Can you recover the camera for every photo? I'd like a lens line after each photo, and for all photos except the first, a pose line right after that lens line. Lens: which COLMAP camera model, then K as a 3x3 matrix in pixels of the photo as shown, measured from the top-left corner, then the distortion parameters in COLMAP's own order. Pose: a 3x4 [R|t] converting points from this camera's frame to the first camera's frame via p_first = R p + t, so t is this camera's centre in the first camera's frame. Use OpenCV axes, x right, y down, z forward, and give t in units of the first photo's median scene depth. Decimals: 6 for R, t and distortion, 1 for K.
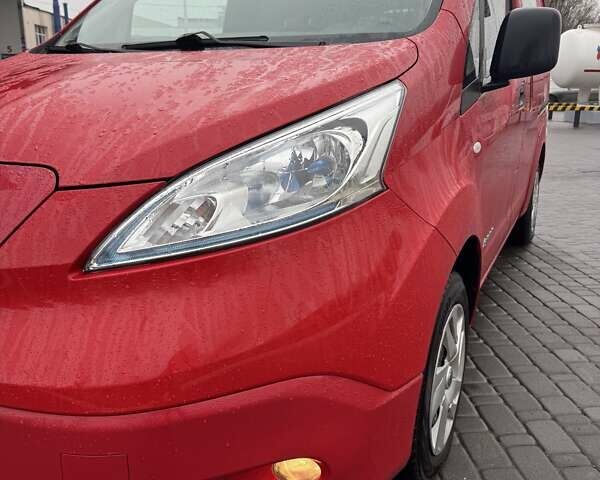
lens RADIAL K [[576.9, 0, 299.1], [0, 576.9, 243.3], [0, 0, 1]] dist [0.002915, -0.001345]
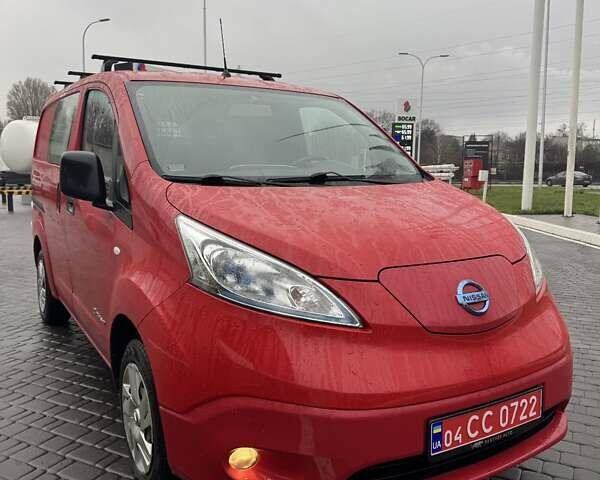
lens RADIAL K [[570.0, 0, 300.0], [0, 570.0, 240.0], [0, 0, 1]] dist [0.142414, -0.333463]
pose [[0.519309, -0.109073, 0.847598, -2.109671], [0.222425, 0.974890, -0.010823, -0.266786], [-0.825134, 0.194147, 0.530529, 0.411183]]
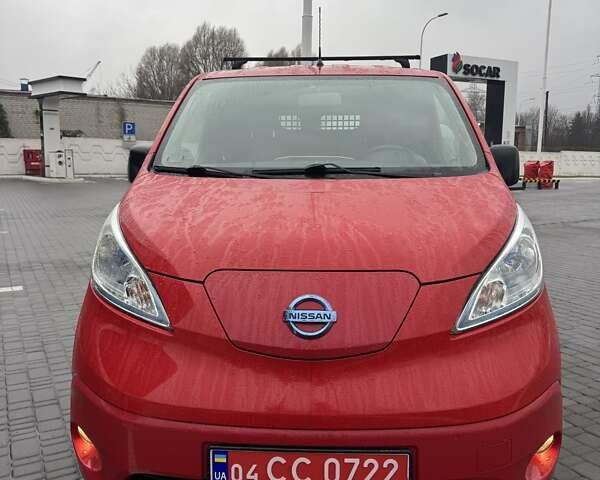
lens RADIAL K [[570.0, 0, 300.0], [0, 570.0, 240.0], [0, 0, 1]] dist [0.142414, -0.333463]
pose [[0.912258, -0.059608, 0.405256, -1.113353], [0.109647, 0.988786, -0.101385, -0.074493], [-0.394668, 0.136925, 0.908564, -0.269378]]
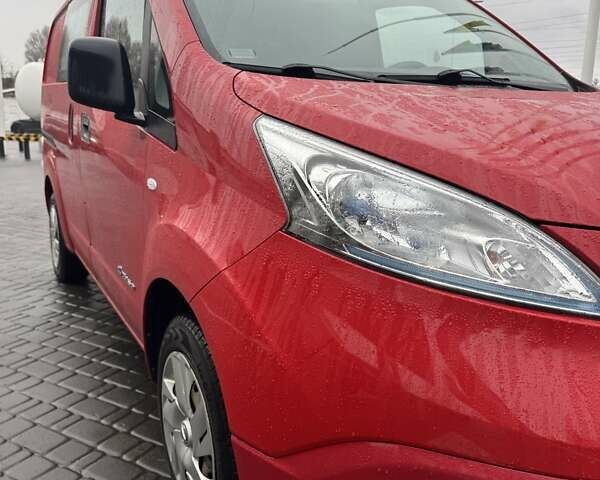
lens RADIAL K [[570.0, 0, 300.0], [0, 570.0, 240.0], [0, 0, 1]] dist [0.142414, -0.333463]
pose [[0.547257, -0.165622, 0.820414, -1.684486], [0.210187, 0.976008, 0.056828, -0.269298], [-0.810143, 0.141341, 0.568938, 0.976256]]
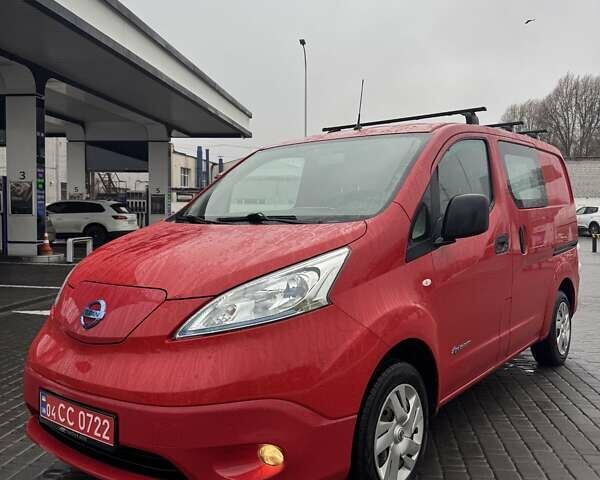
lens RADIAL K [[571.2, 0, 298.7], [0, 571.2, 235.9], [0, 0, 1]] dist [0.147100, -0.298313]
pose [[0.978863, -0.000373, -0.204516, 0.409561], [-0.046942, 0.972892, -0.226445, 0.111404], [0.199057, 0.231259, 0.952311, -0.809462]]
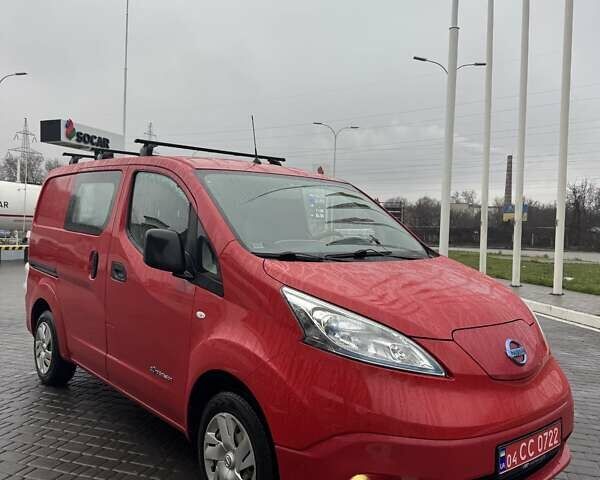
lens RADIAL K [[571.2, 0, 298.7], [0, 571.2, 235.9], [0, 0, 1]] dist [0.147100, -0.298313]
pose [[0.375290, -0.008200, 0.926871, -2.760604], [0.218205, 0.972639, -0.079746, -0.431944], [-0.900857, 0.232176, 0.366811, 0.713611]]
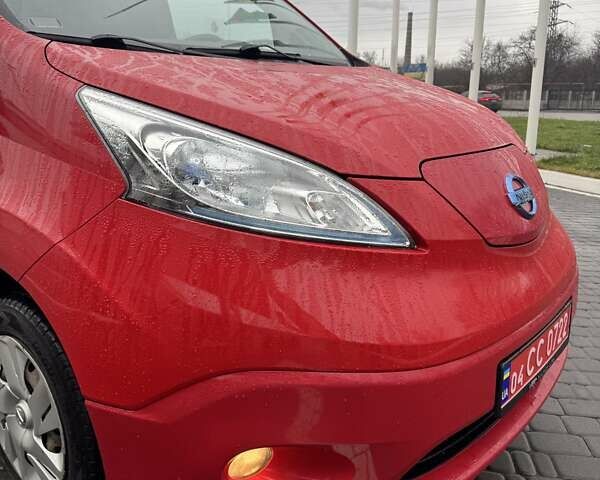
lens RADIAL K [[571.2, 0, 298.7], [0, 571.2, 235.9], [0, 0, 1]] dist [0.147100, -0.298313]
pose [[0.213636, -0.233649, 0.948561, -1.809128], [0.251638, 0.951374, 0.177668, -0.274297], [-0.943948, 0.200738, 0.262042, 0.998273]]
